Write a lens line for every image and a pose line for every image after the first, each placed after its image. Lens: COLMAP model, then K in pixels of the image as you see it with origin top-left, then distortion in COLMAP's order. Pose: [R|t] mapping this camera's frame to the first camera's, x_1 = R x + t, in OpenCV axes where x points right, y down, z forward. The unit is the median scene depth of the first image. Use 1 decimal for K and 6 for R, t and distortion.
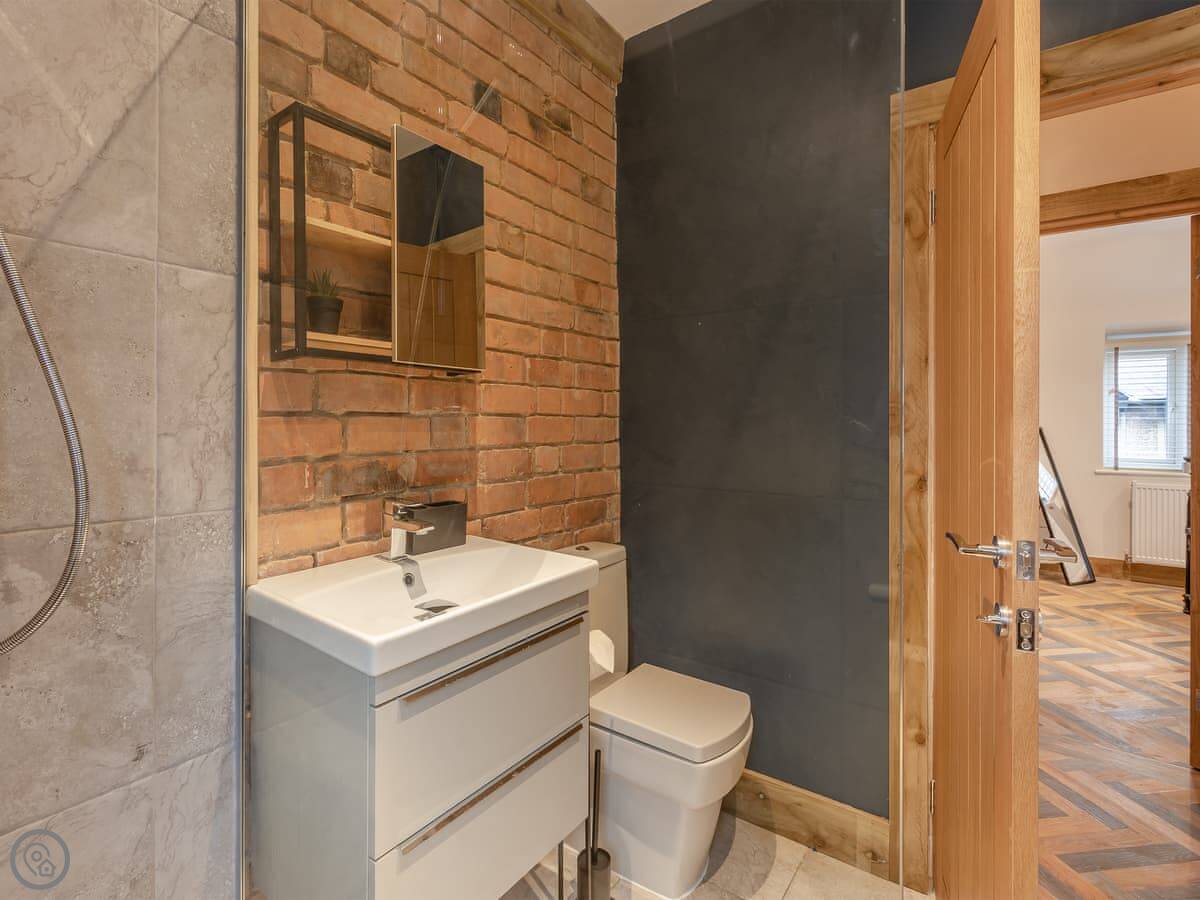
lens RADIAL K [[589.7, 0, 597.2], [0, 589.7, 418.2], [0, 0, 1]] dist [0.003539, -0.000811]
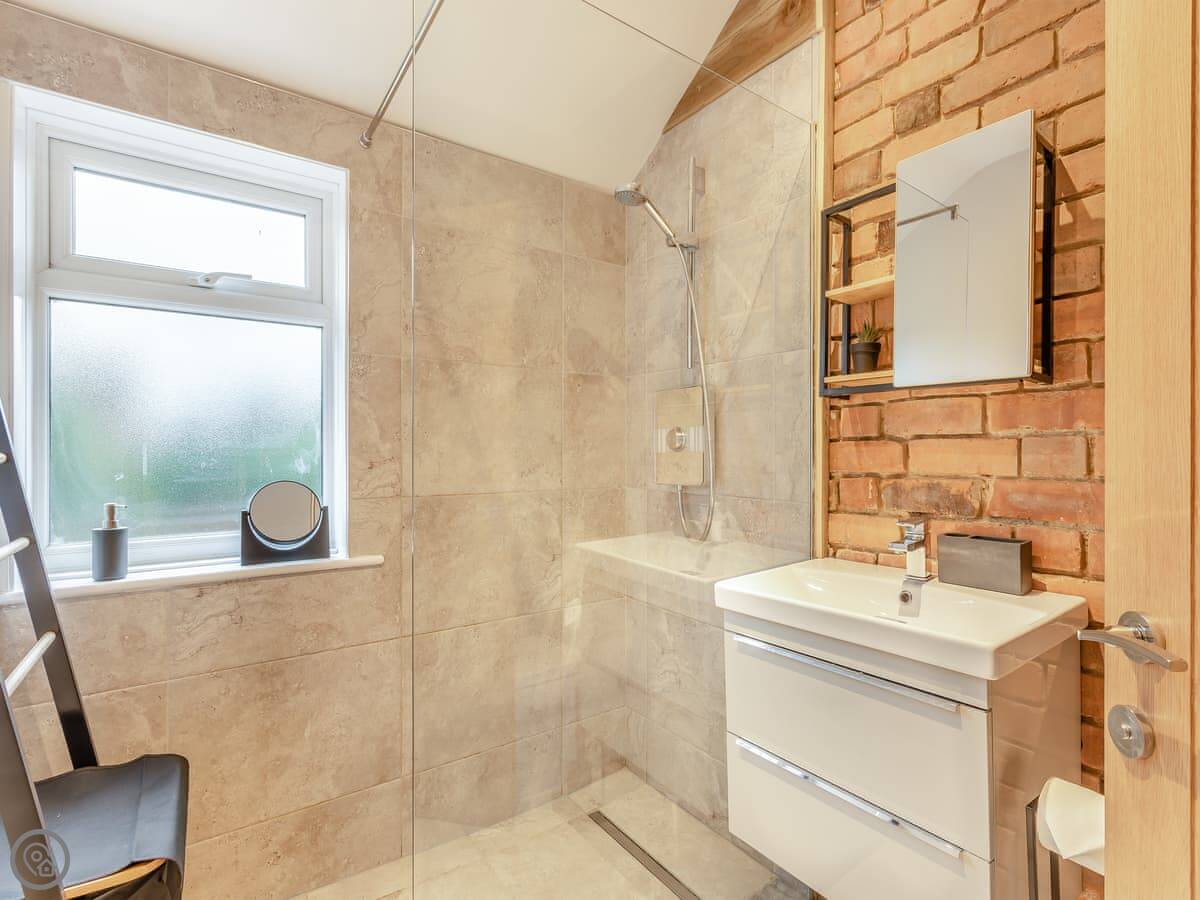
lens RADIAL K [[589.7, 0, 635.3], [0, 589.7, 449.6], [0, 0, 1]] dist [0.003539, -0.000811]
pose [[-0.276366, -0.007507, -0.961023, 0.761286], [0.002957, 0.999958, -0.008662, 0.023633], [0.961048, -0.005236, -0.276332, 0.798340]]
